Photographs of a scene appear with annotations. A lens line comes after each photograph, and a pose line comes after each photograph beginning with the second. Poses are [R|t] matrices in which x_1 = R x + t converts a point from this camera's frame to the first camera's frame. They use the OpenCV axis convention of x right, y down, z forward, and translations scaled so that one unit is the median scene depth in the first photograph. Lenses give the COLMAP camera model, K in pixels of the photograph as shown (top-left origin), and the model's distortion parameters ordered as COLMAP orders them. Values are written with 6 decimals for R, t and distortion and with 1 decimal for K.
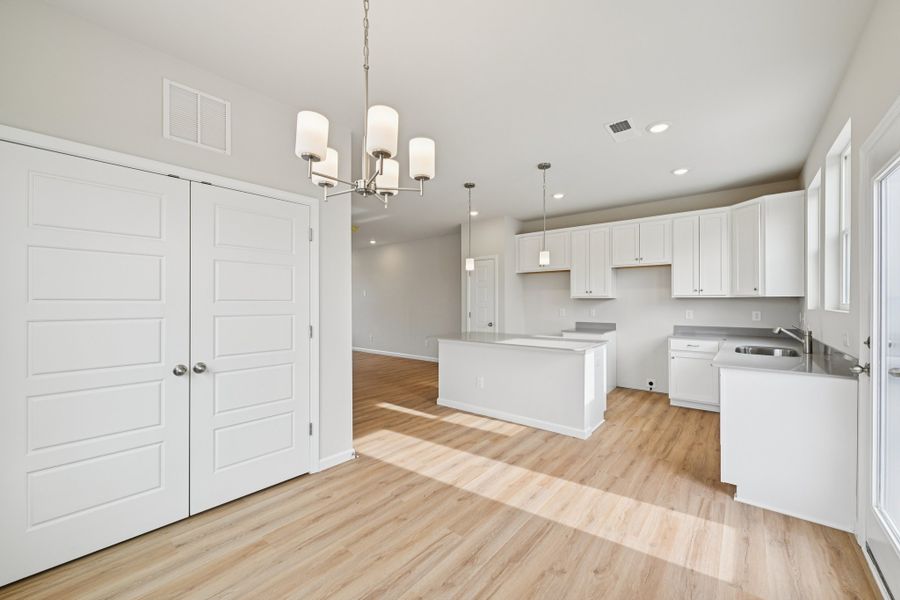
lens RADIAL K [[362.5, 0, 450.6], [0, 362.5, 303.0], [0, 0, 1]] dist [-0.000016, -0.000104]
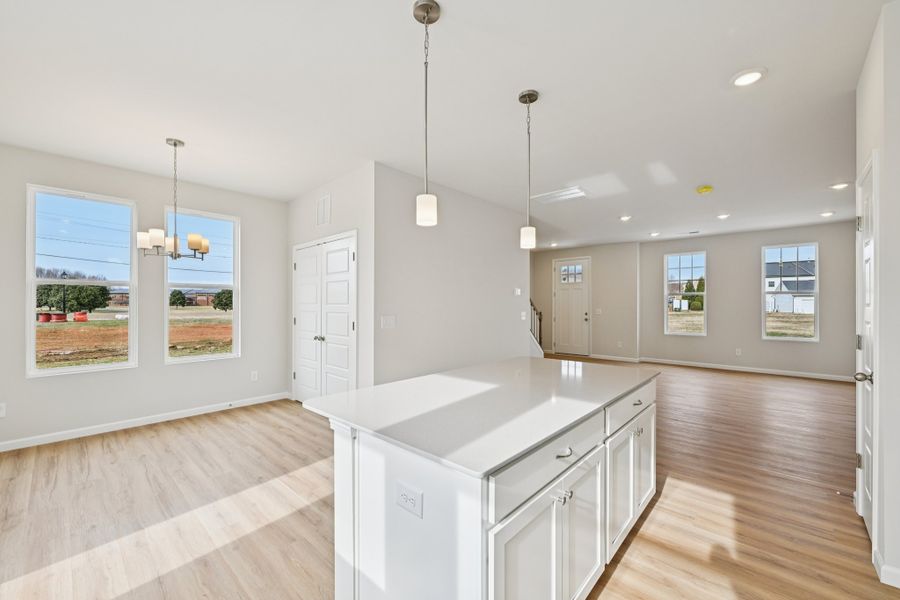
lens RADIAL K [[362.5, 0, 450.6], [0, 362.5, 303.0], [0, 0, 1]] dist [-0.000016, -0.000104]
pose [[-0.060424, -0.002303, -0.998170, 1.157490], [-0.002436, 0.999995, -0.002160, -0.011432], [0.998170, 0.002301, -0.060430, 1.696617]]
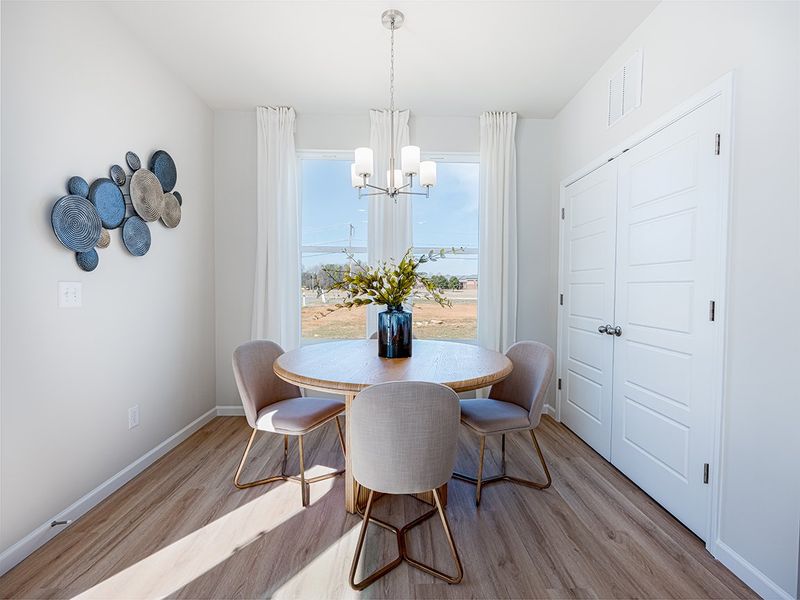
lens RADIAL K [[359.0, 0, 400.0], [0, 359.0, 300.0], [0, 0, 1]] dist [-0.000376, -0.000123]
pose [[-0.754460, 0.019668, -0.656051, 0.442499], [-0.006305, 0.999288, 0.037209, 0.047172], [0.656315, 0.032209, -0.753799, 1.281735]]
